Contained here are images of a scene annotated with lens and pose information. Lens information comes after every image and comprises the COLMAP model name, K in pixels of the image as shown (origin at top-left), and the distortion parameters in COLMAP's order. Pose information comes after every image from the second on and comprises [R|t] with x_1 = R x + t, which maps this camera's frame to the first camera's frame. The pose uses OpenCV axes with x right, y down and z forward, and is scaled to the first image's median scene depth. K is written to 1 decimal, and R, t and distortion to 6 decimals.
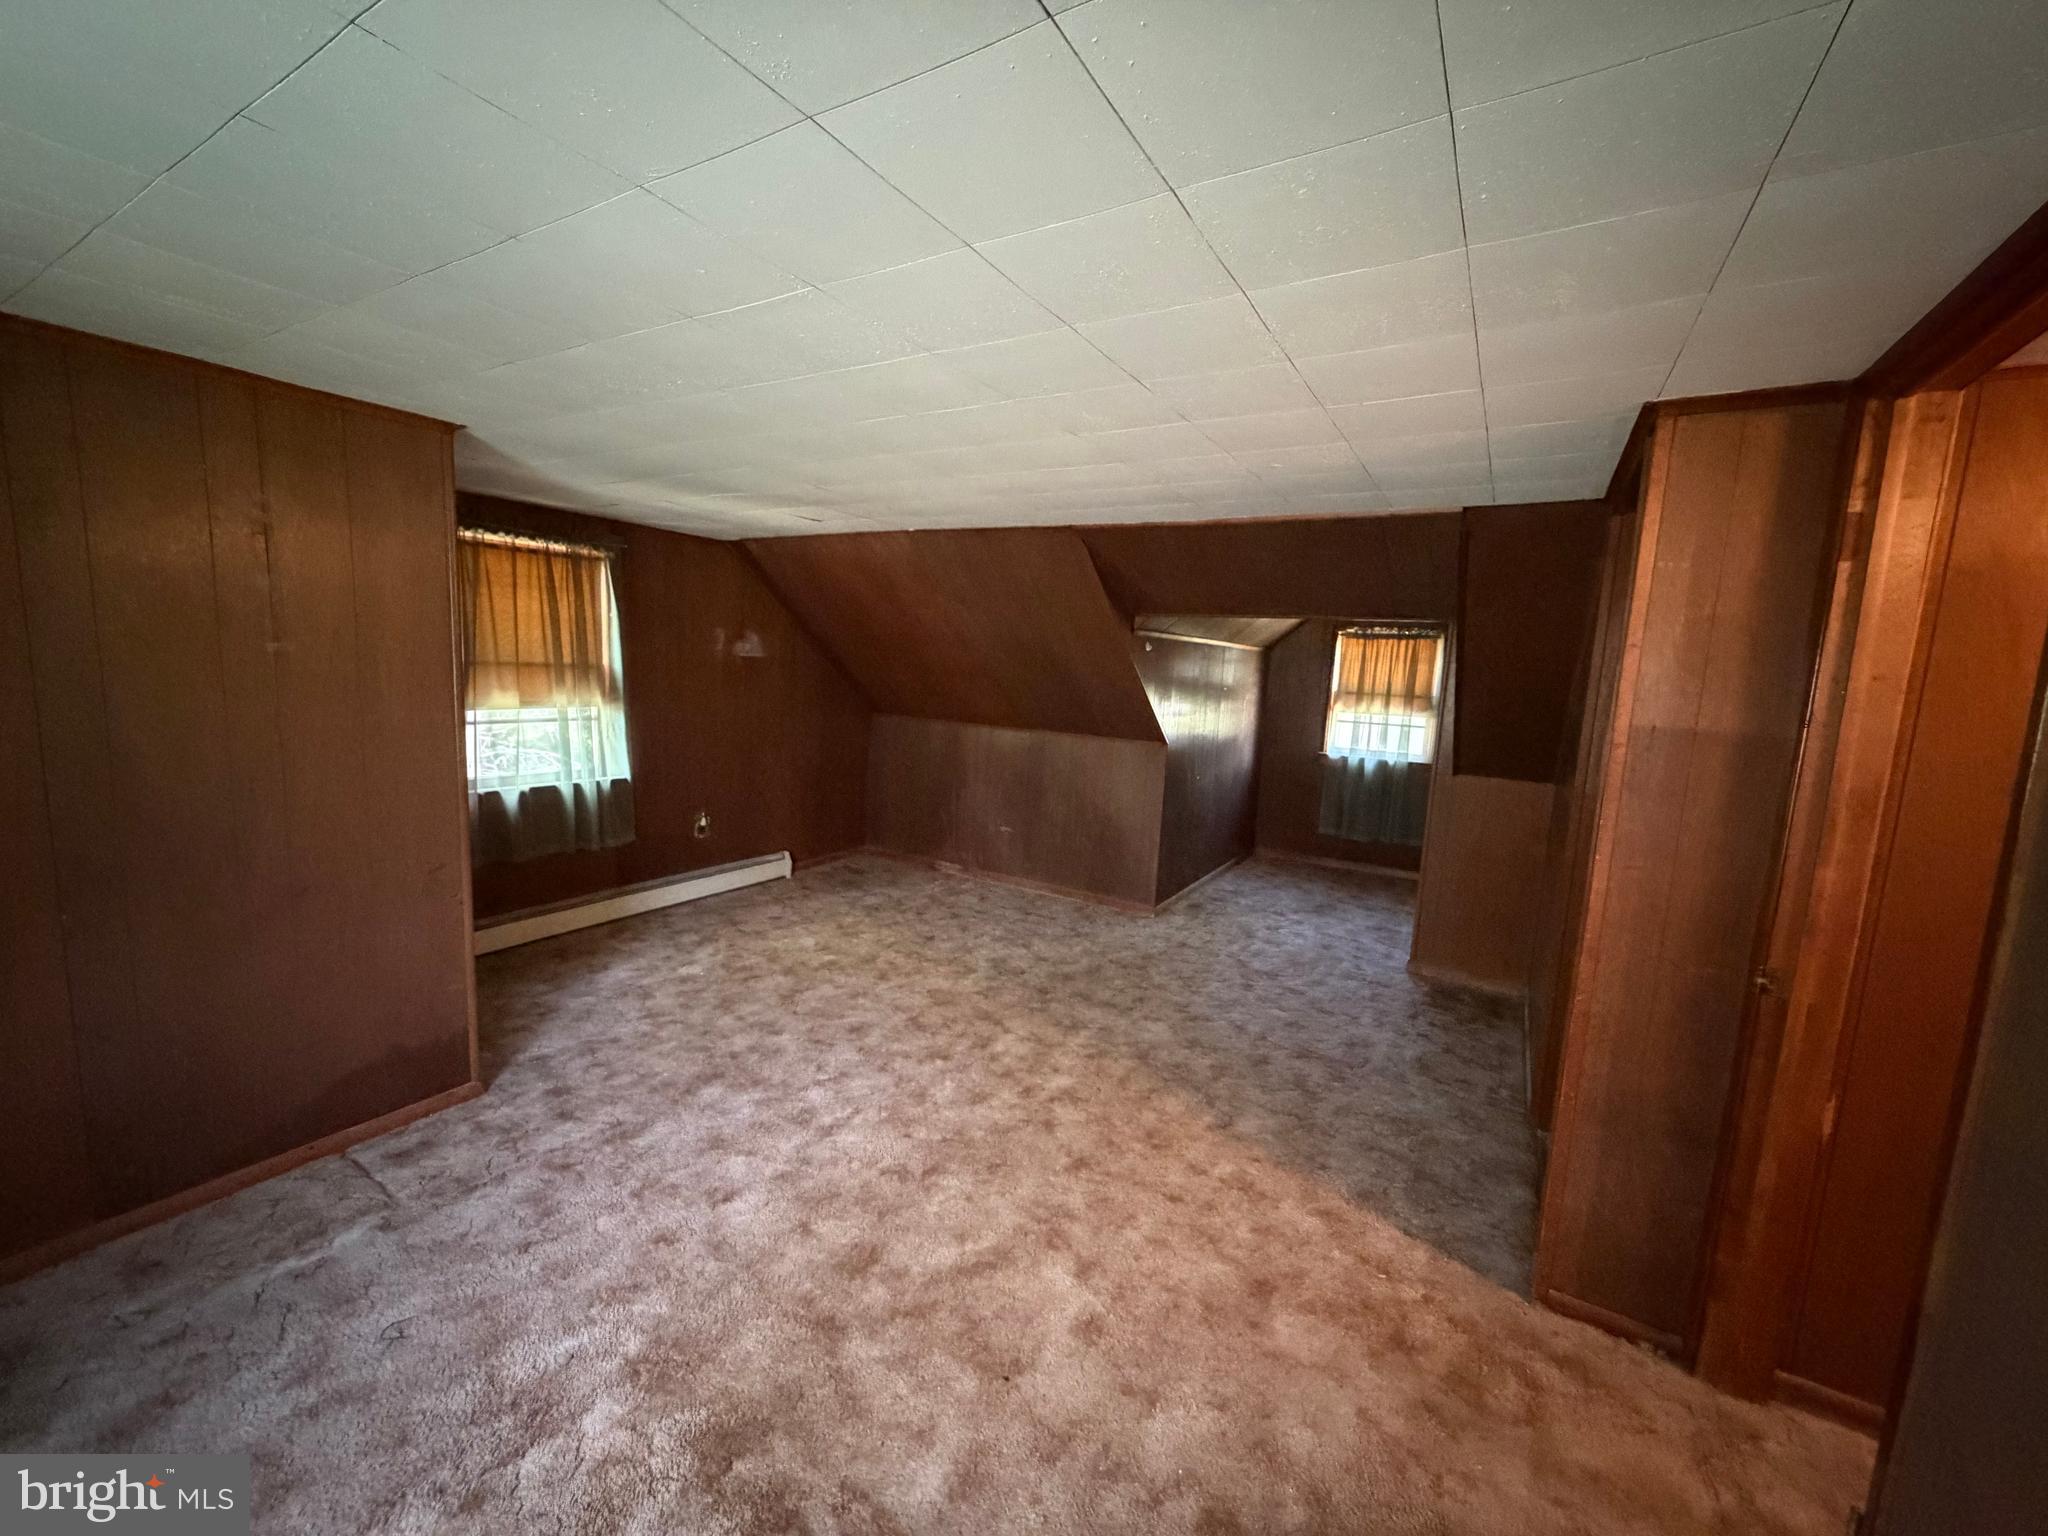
lens RADIAL K [[814.1, 0, 1023.8], [0, 814.1, 772.6], [0, 0, 1]] dist [-0.003443, 0.000452]
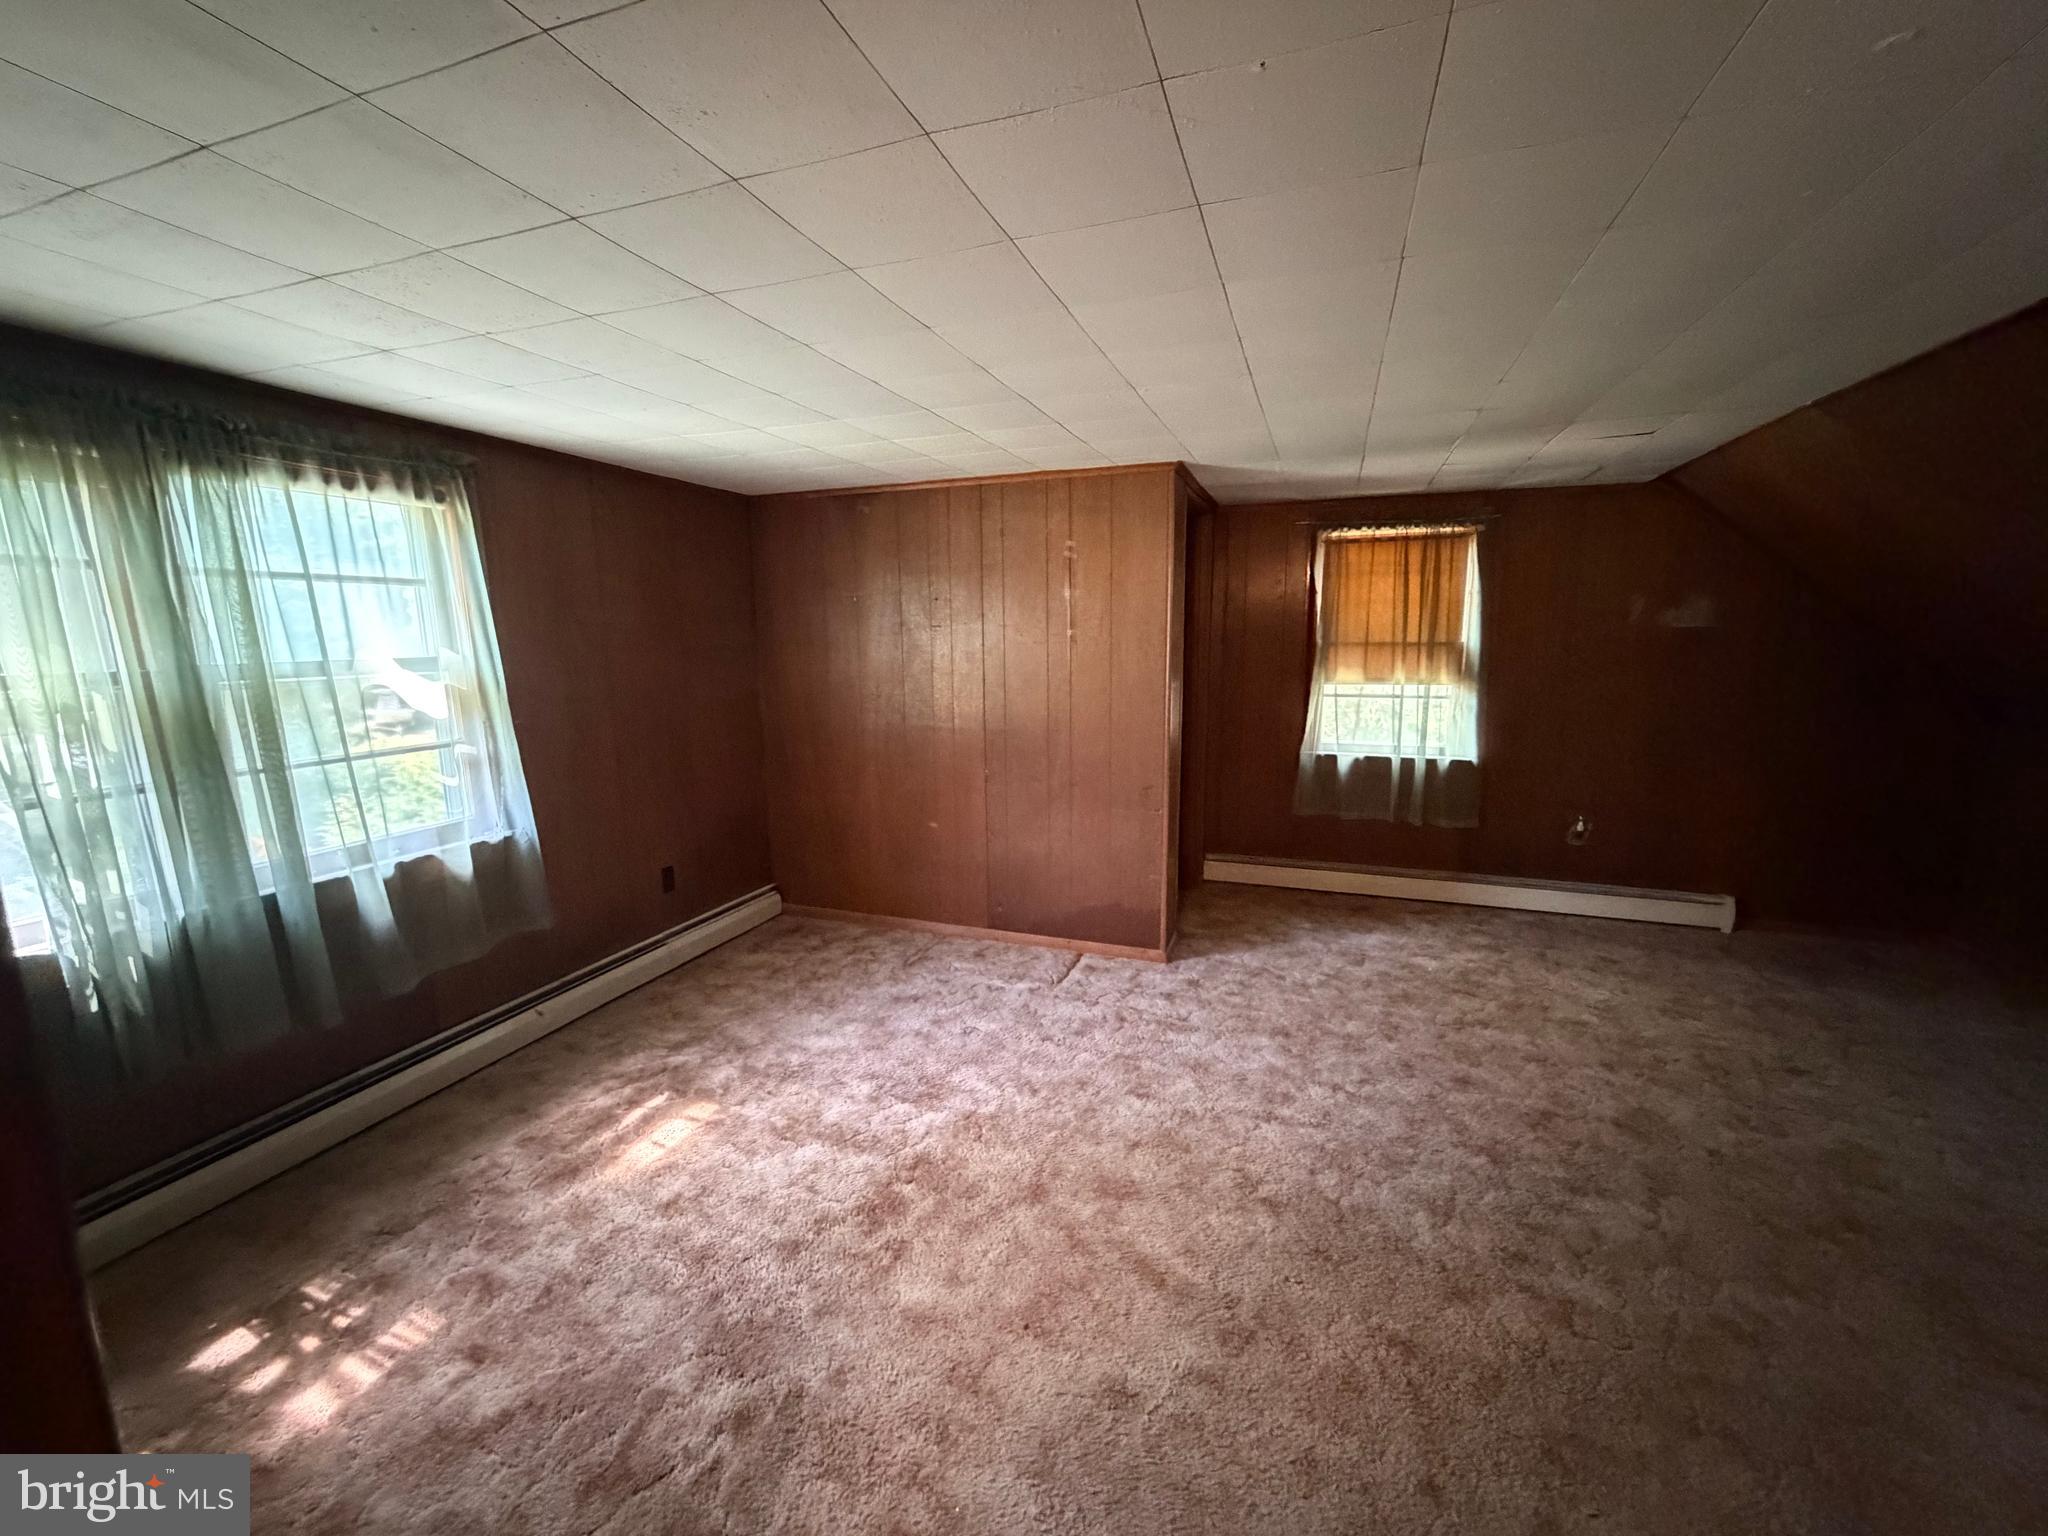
lens RADIAL K [[814.1, 0, 1025.4], [0, 814.1, 776.0], [0, 0, 1]] dist [-0.003443, 0.000452]
pose [[0.196447, 0.122605, -0.972819, 0.405951], [-0.118006, 0.987896, 0.100675, -0.011979], [0.973387, 0.095021, 0.208538, 0.338742]]
